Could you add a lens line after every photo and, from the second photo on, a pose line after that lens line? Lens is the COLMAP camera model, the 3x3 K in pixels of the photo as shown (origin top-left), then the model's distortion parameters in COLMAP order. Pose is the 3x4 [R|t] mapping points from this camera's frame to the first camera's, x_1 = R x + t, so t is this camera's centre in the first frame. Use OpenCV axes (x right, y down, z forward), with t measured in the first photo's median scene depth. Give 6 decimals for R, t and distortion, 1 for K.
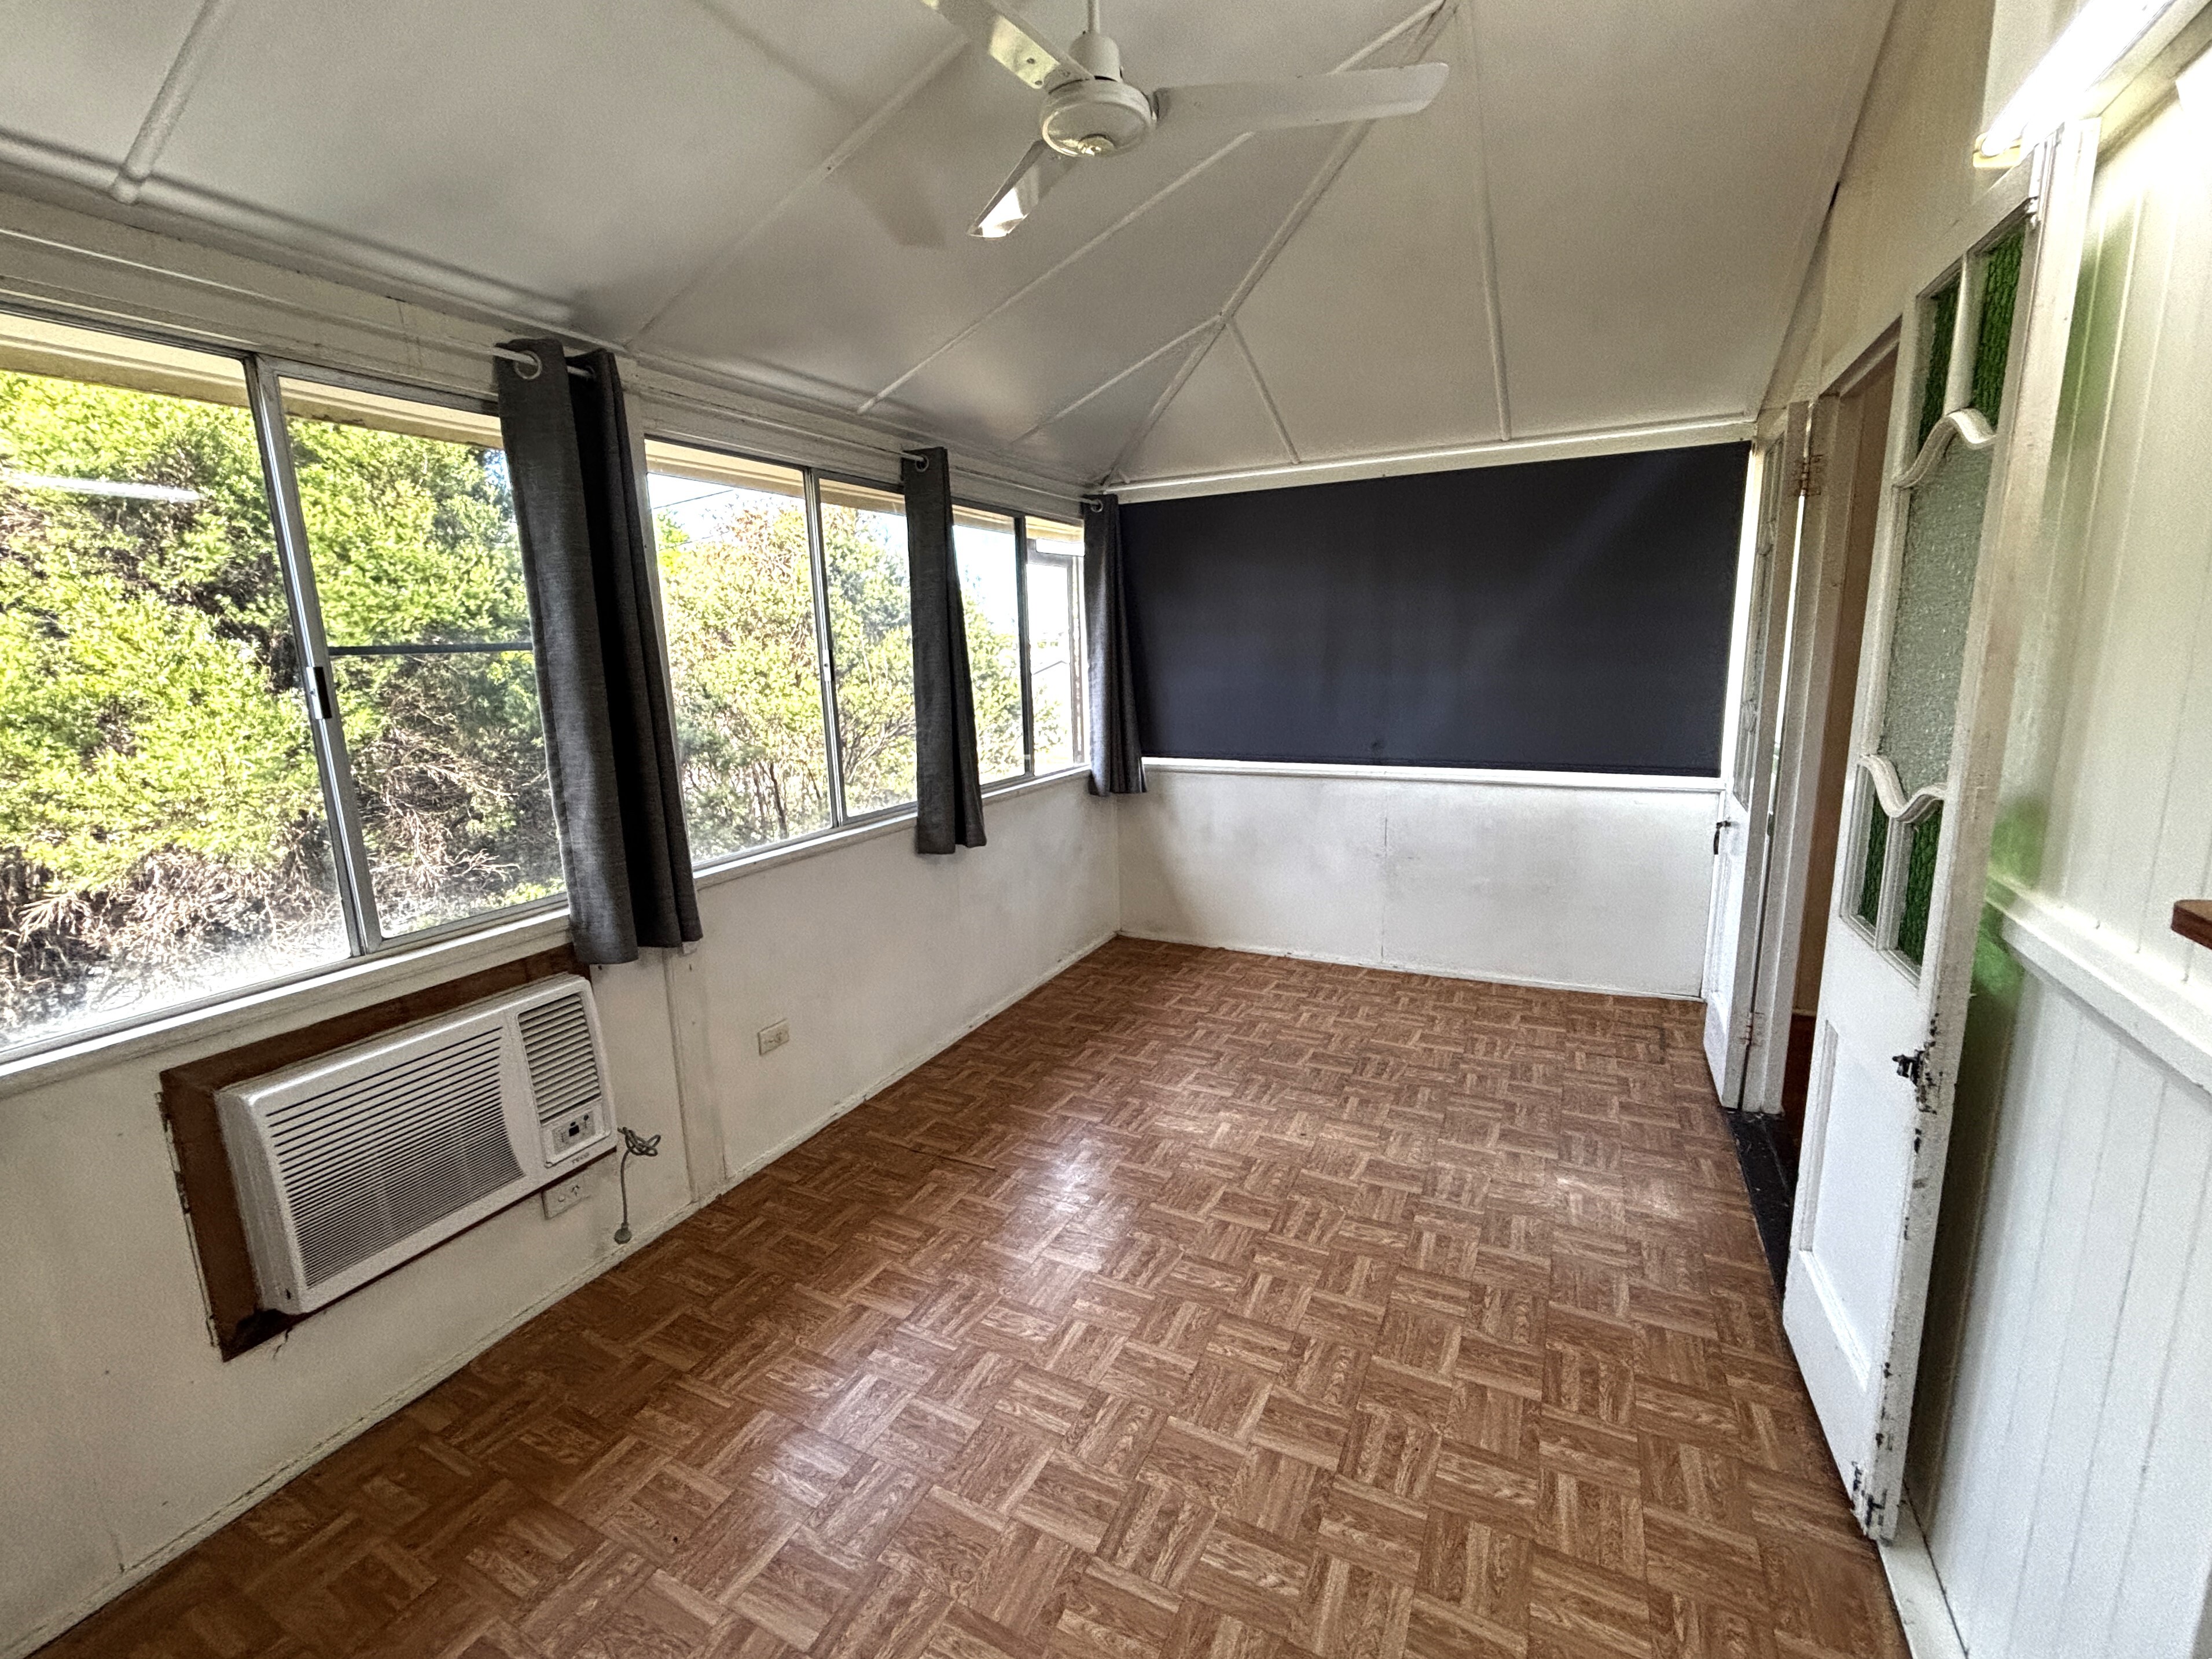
lens RADIAL K [[937.7, 0, 1098.3], [0, 937.7, 830.7], [0, 0, 1]] dist [-0.000565, -0.000247]
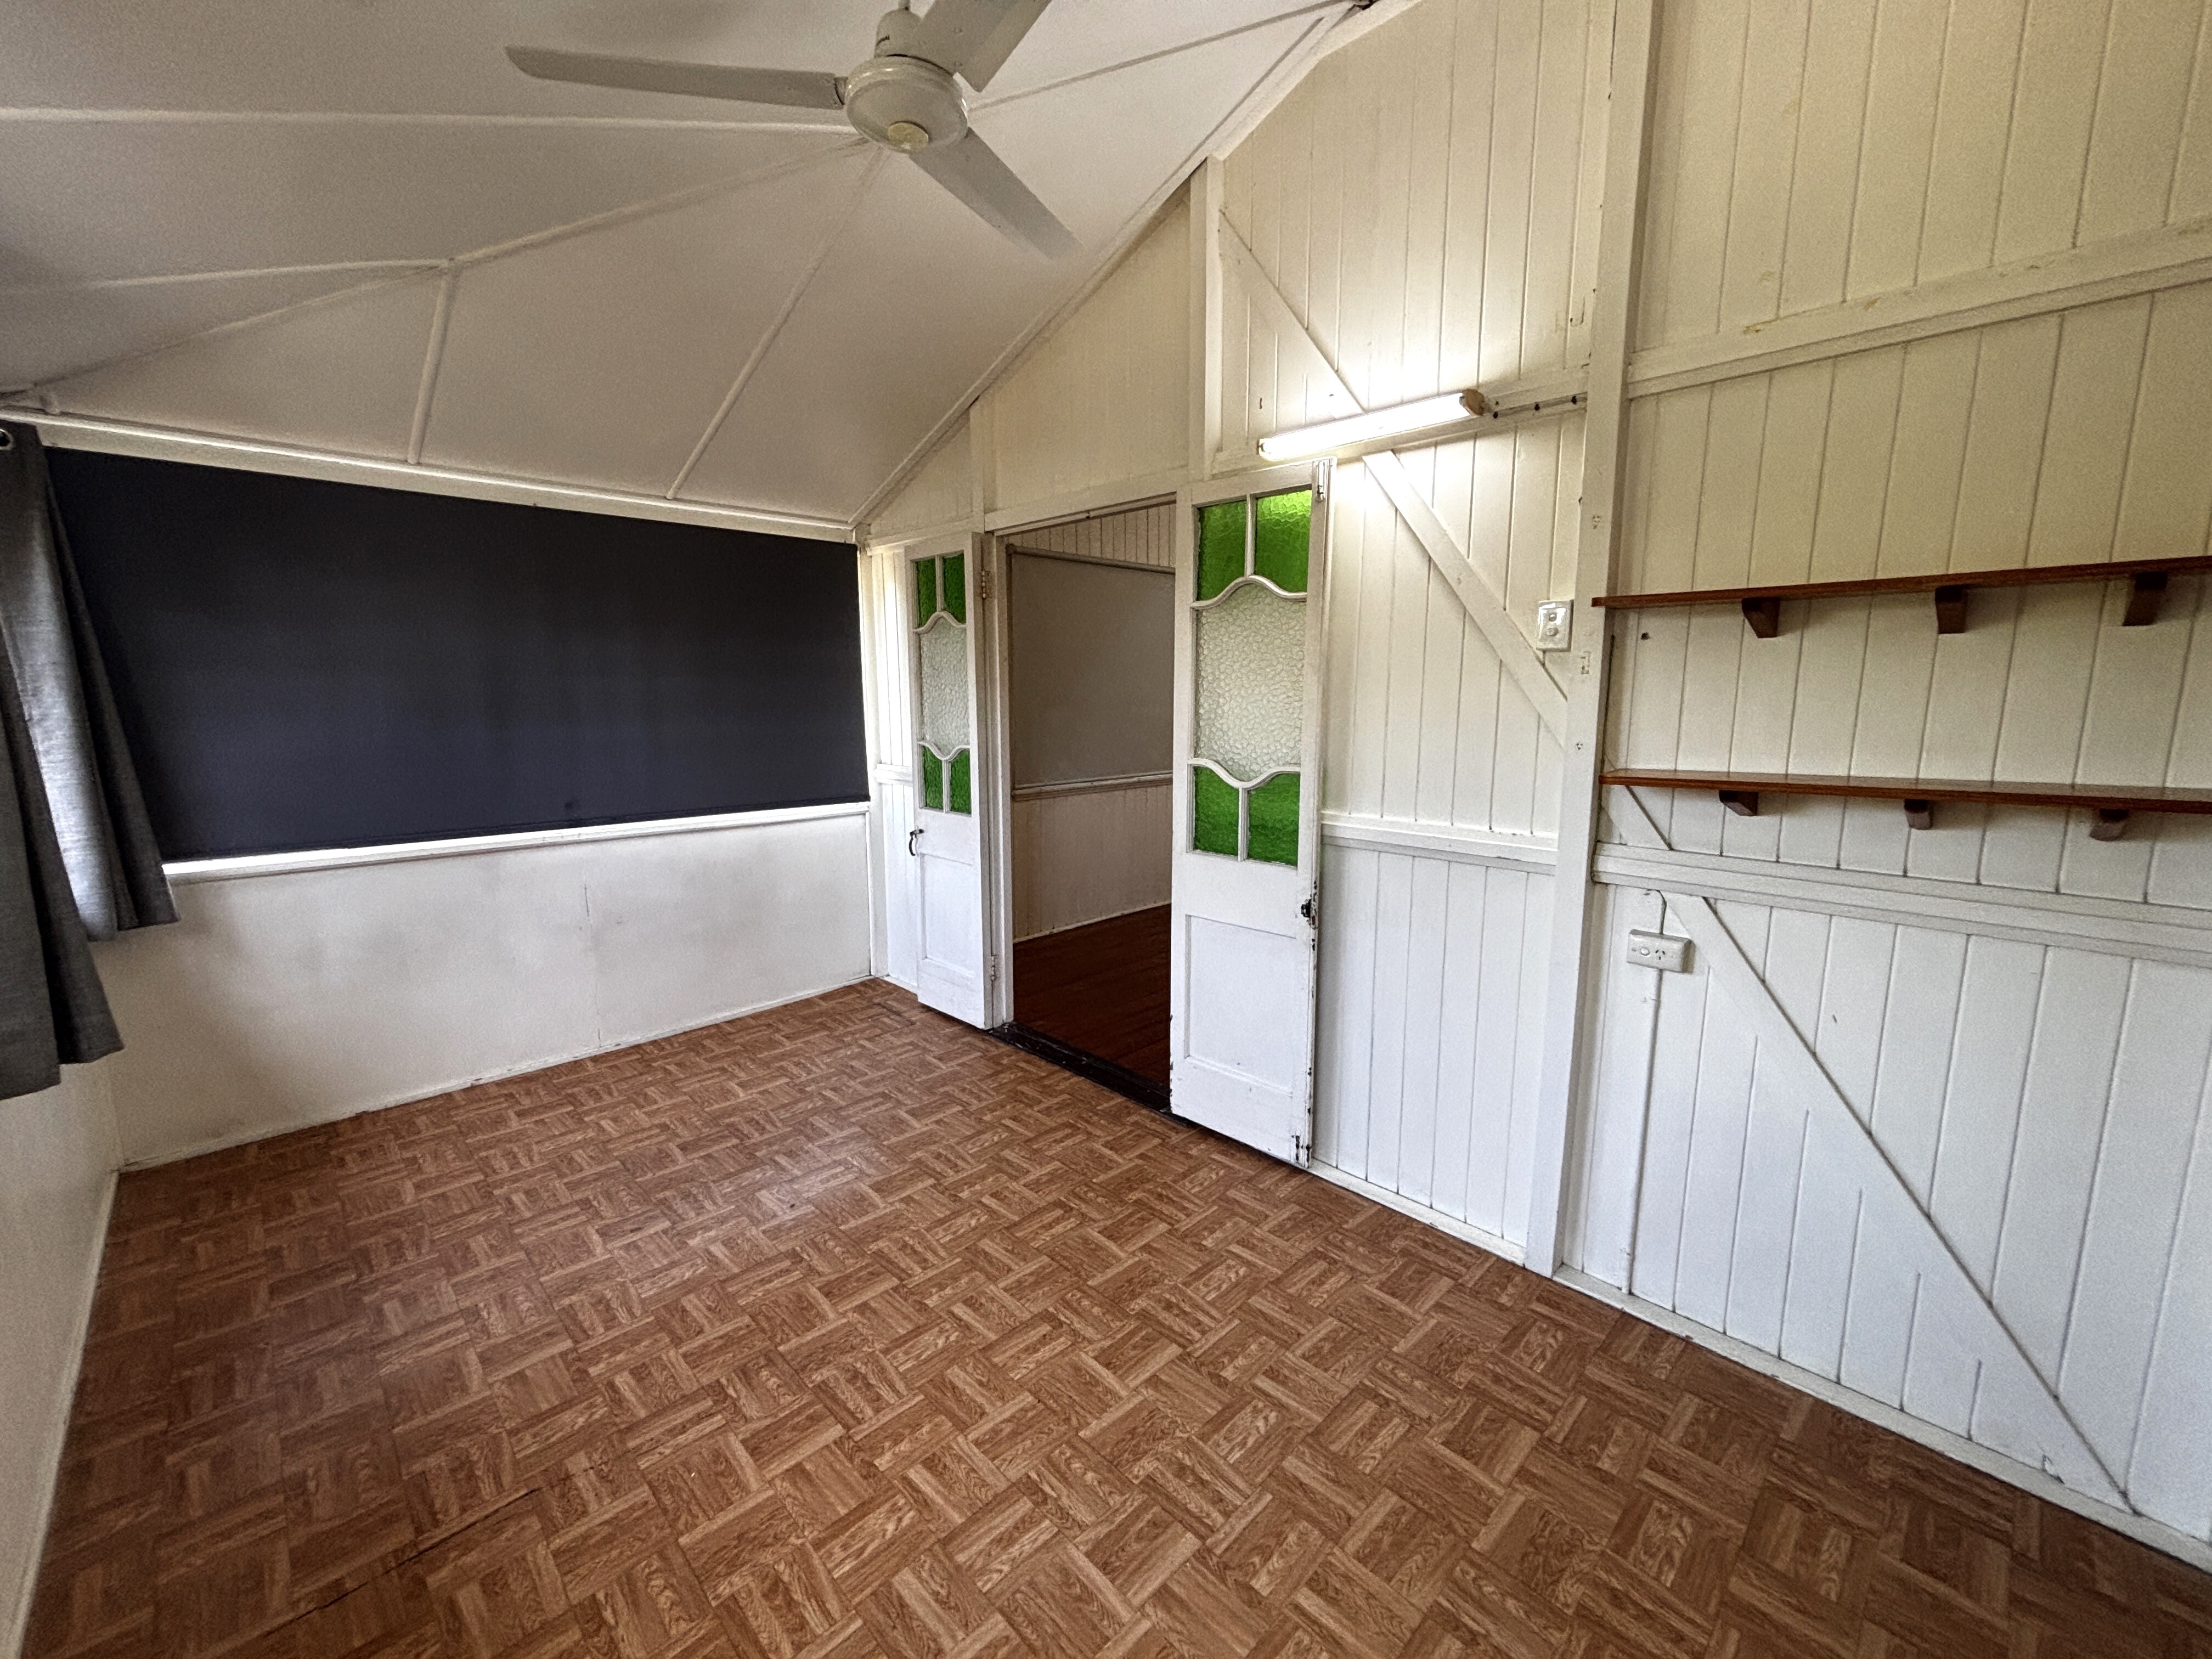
lens RADIAL K [[897.4, 0, 1100.8], [0, 897.4, 826.4], [0, 0, 1]] dist [0.000907, -0.000263]
pose [[0.327391, -0.116000, 0.937742, -0.347470], [0.174674, 0.982761, 0.060585, -0.036643], [-0.928603, 0.143964, 0.342009, 0.253684]]
